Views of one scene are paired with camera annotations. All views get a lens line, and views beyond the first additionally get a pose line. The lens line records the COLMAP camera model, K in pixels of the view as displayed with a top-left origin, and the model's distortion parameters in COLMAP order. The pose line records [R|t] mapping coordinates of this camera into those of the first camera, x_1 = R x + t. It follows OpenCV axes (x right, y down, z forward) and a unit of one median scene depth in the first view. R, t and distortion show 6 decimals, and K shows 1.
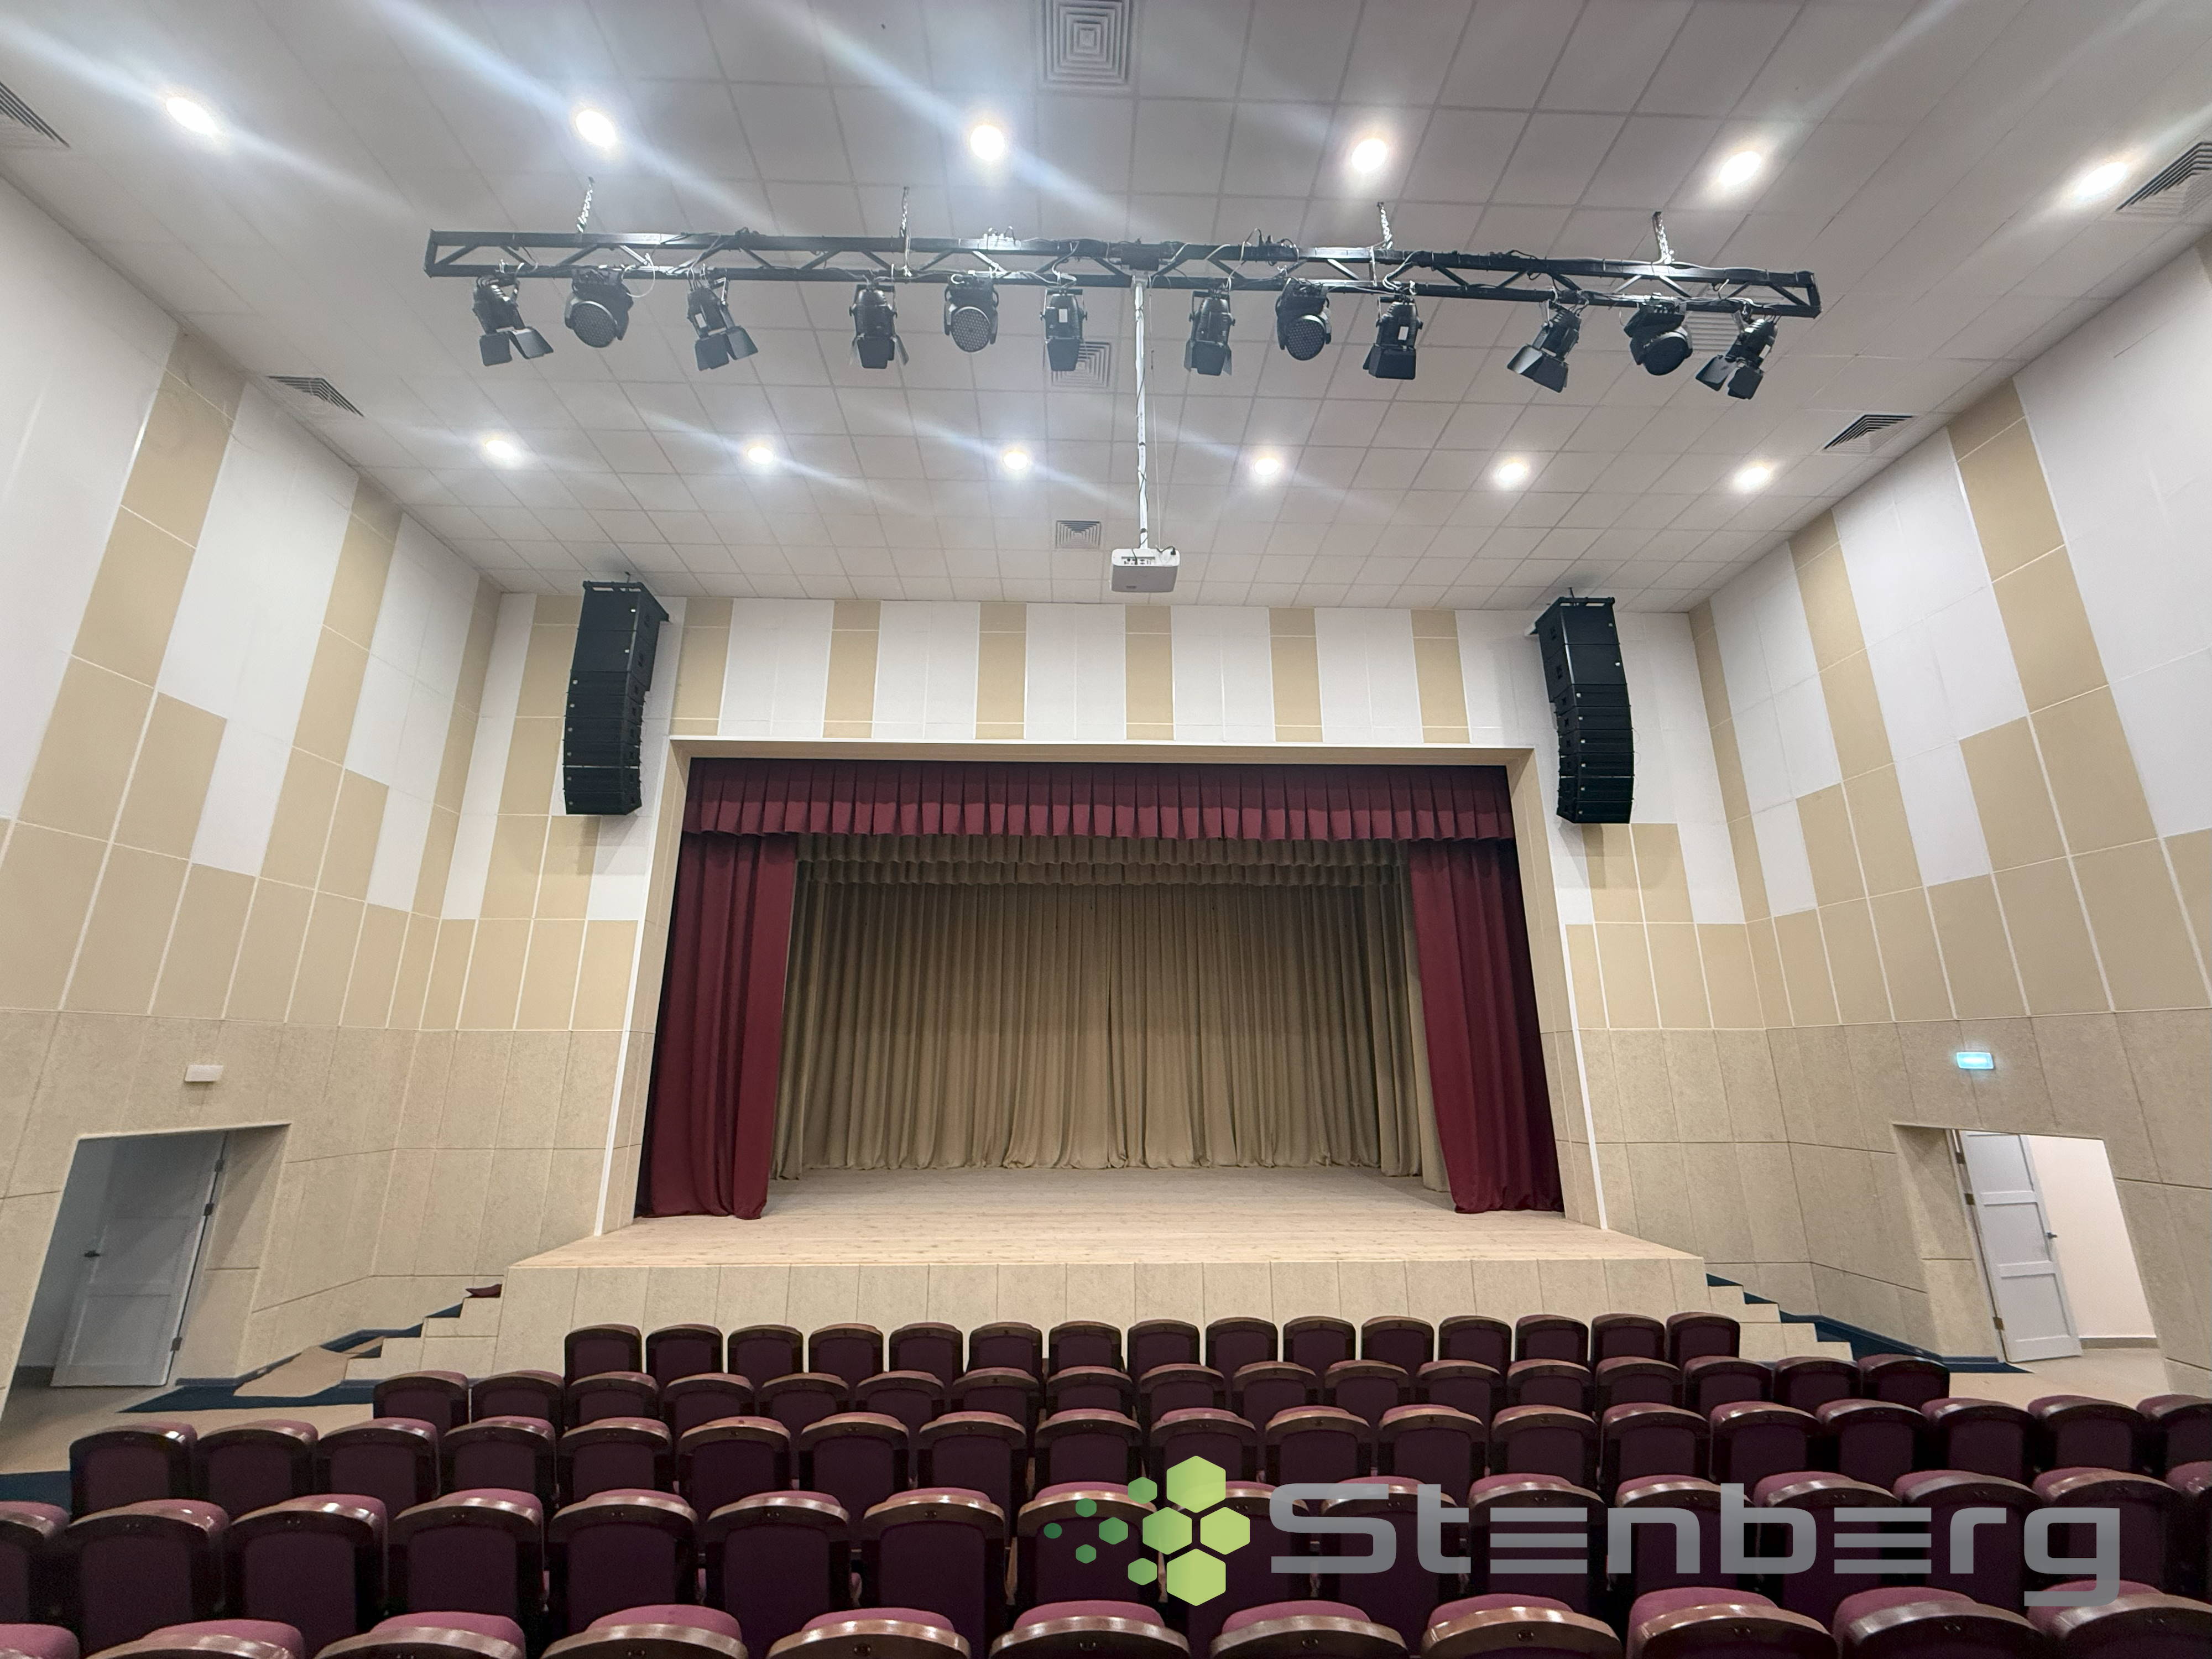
lens RADIAL K [[883.2, 0, 1101.0], [0, 883.2, 830.7], [0, 0, 1]] dist [0.001018, 0.000064]
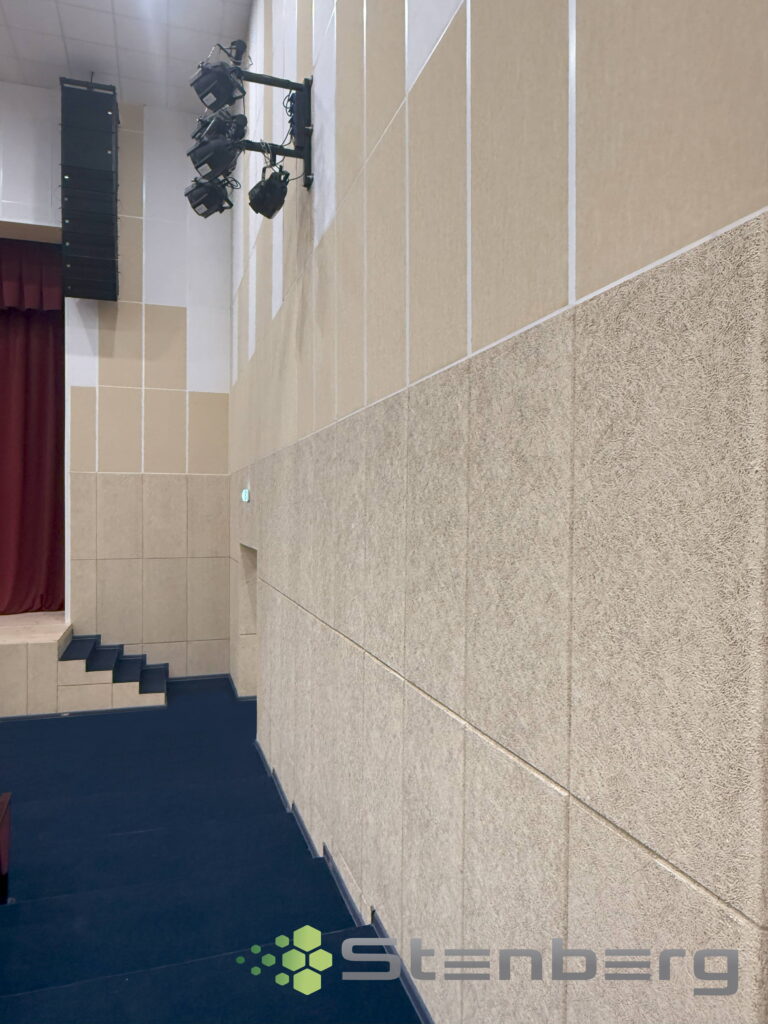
lens RADIAL K [[699.9, 0, 384.0], [0, 699.9, 512.0], [0, 0, 1]] dist [0.016913, 0.000694]
pose [[0.962001, 0.003565, 0.273022, 0.819971], [-0.073663, 0.966228, 0.246936, 0.006588], [-0.262922, -0.257664, 0.929775, -0.039365]]
